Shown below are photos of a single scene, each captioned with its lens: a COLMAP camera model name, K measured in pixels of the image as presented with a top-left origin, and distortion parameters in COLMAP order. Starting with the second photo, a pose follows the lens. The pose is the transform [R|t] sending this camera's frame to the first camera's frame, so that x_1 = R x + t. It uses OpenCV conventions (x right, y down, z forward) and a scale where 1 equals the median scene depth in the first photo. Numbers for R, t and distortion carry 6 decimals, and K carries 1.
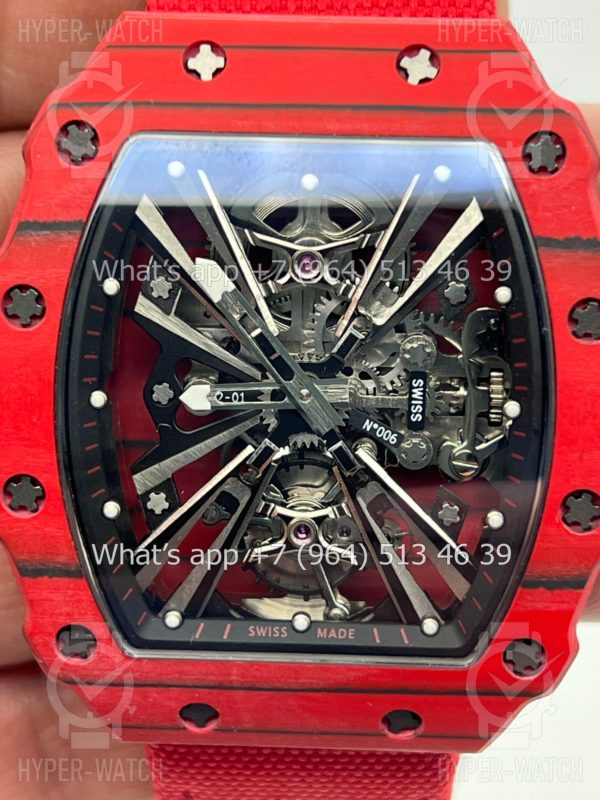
lens RADIAL K [[1914.0, 0, 300.0], [0, 1914.0, 400.0], [0, 0, 1]] dist [0.228006, -0.033973]
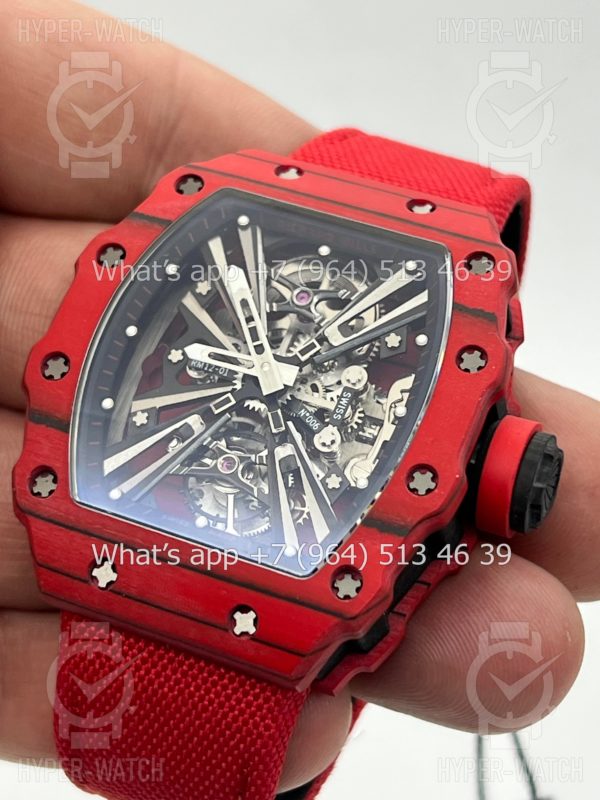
lens RADIAL K [[1914.0, 0, 300.0], [0, 1914.0, 400.0], [0, 0, 1]] dist [0.228006, -0.033973]
pose [[0.924085, 0.274256, -0.266177, 0.398255], [-0.375195, 0.783599, -0.495178, 0.688792], [0.072771, 0.557455, 0.827012, -0.136490]]
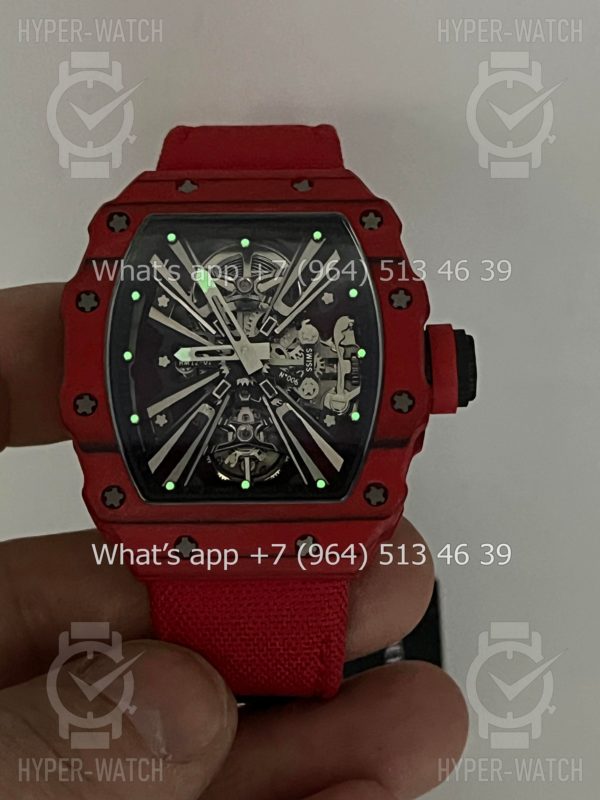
lens RADIAL K [[1914.0, 0, 300.0], [0, 1914.0, 400.0], [0, 0, 1]] dist [0.228006, -0.033973]
pose [[0.999349, -0.020307, 0.029818, -0.000329], [0.030502, 0.916978, -0.397769, 0.736752], [-0.019265, 0.398420, 0.917001, -0.601477]]
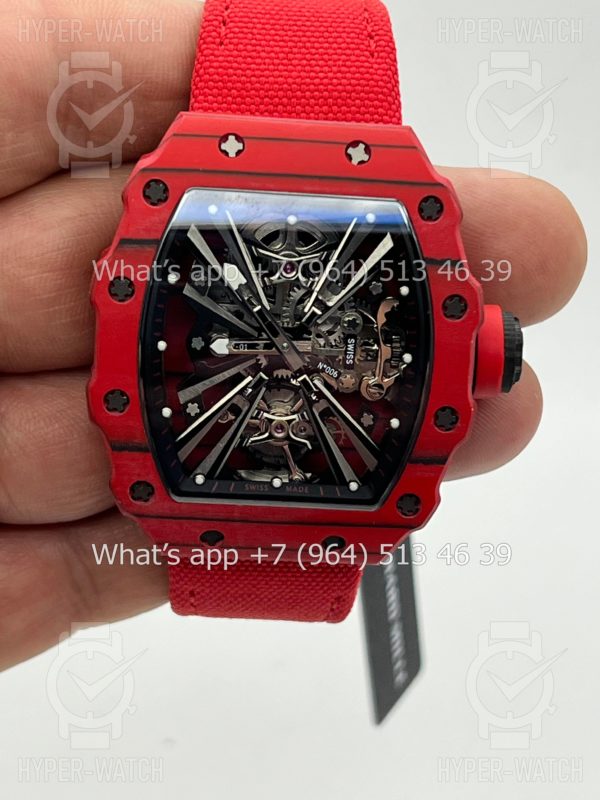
lens RADIAL K [[1914.0, 0, 300.0], [0, 1914.0, 400.0], [0, 0, 1]] dist [0.228006, -0.033973]
pose [[0.995077, 0.024240, 0.096095, -0.143030], [-0.027145, 0.999210, 0.029034, -0.004903], [-0.095316, -0.031499, 0.994949, -0.664454]]
